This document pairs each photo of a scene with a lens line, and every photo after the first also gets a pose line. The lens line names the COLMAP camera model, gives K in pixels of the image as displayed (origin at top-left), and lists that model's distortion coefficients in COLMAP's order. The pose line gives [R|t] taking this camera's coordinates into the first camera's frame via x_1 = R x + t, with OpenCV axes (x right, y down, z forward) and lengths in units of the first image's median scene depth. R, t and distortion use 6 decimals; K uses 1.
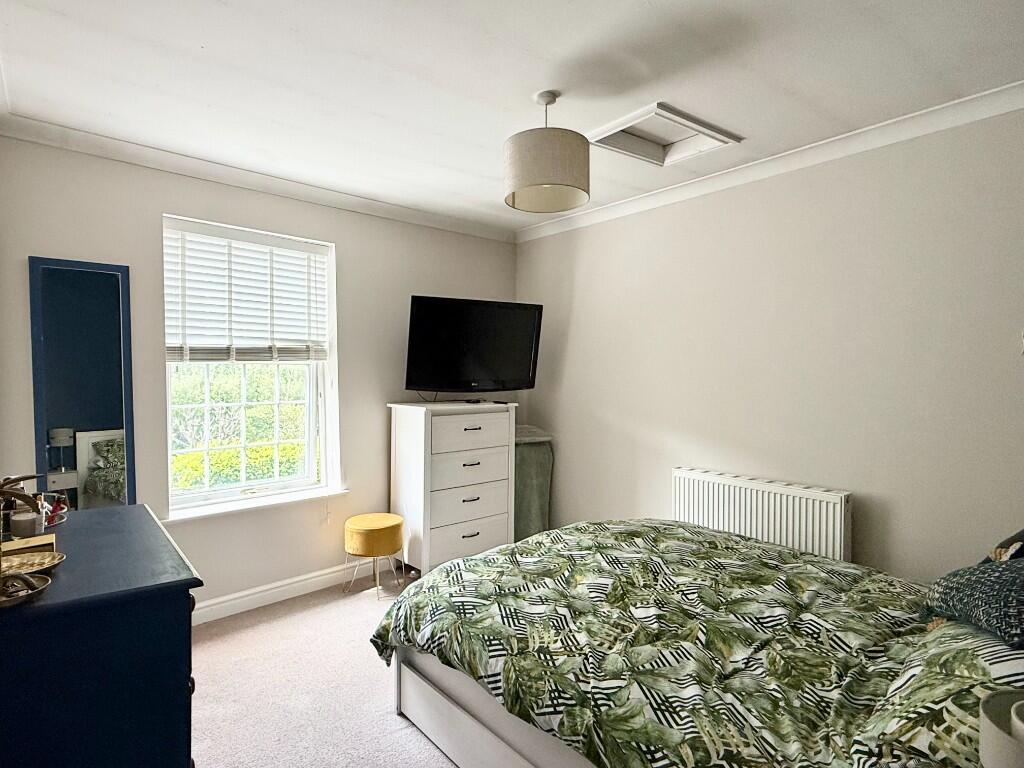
lens RADIAL K [[602.3, 0, 480.0], [0, 602.3, 383.9], [0, 0, 1]] dist [0.001601, -0.000025]
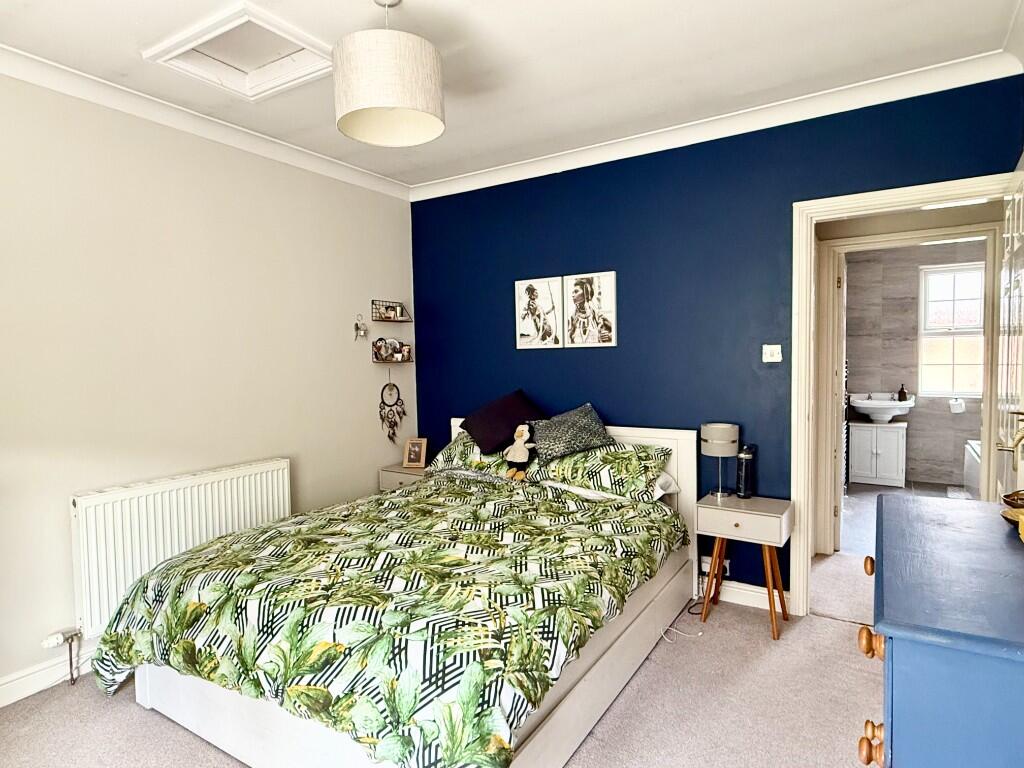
lens RADIAL K [[602.3, 0, 480.0], [0, 602.3, 383.9], [0, 0, 1]] dist [0.001601, -0.000025]
pose [[-0.351666, -0.034798, 0.935478, -0.751853], [0.041125, 0.997770, 0.052575, -0.016427], [-0.935222, 0.056960, -0.349451, 1.244751]]
